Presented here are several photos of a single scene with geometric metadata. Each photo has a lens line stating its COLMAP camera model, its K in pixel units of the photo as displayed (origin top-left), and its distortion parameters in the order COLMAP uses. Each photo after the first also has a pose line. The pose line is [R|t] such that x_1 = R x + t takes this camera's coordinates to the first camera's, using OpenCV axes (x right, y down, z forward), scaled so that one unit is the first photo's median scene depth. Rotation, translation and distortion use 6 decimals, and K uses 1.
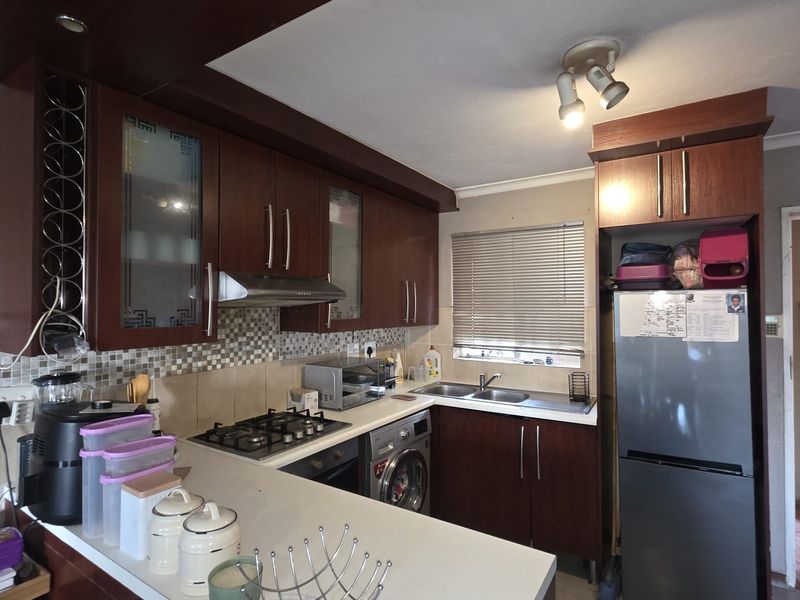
lens RADIAL K [[431.8, 0, 401.3], [0, 431.8, 299.3], [0, 0, 1]] dist [-0.002736, -0.001760]
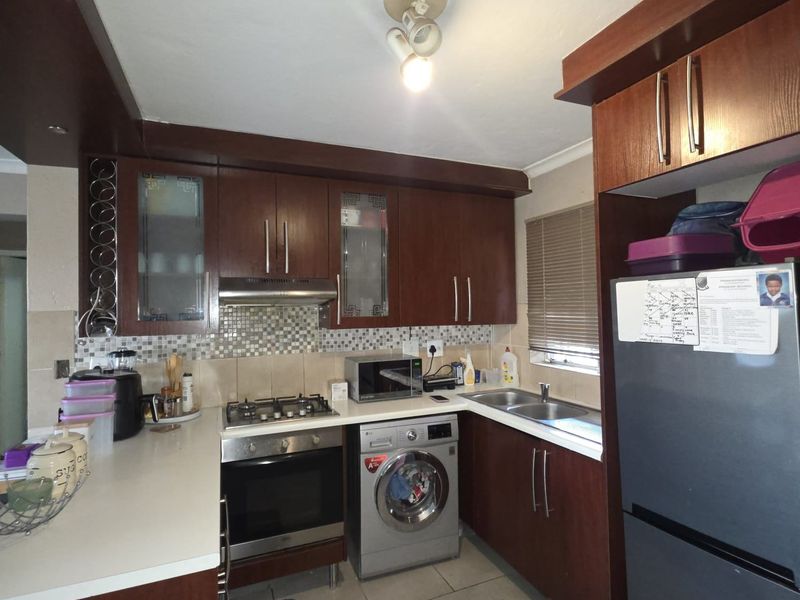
lens RADIAL K [[431.8, 0, 399.7], [0, 431.8, 299.5], [0, 0, 1]] dist [-0.002736, -0.001760]
pose [[0.821585, -0.020280, -0.569726, 0.582169], [0.019817, 0.999779, -0.007011, 0.014416], [0.569742, -0.005530, 0.821805, 0.196768]]
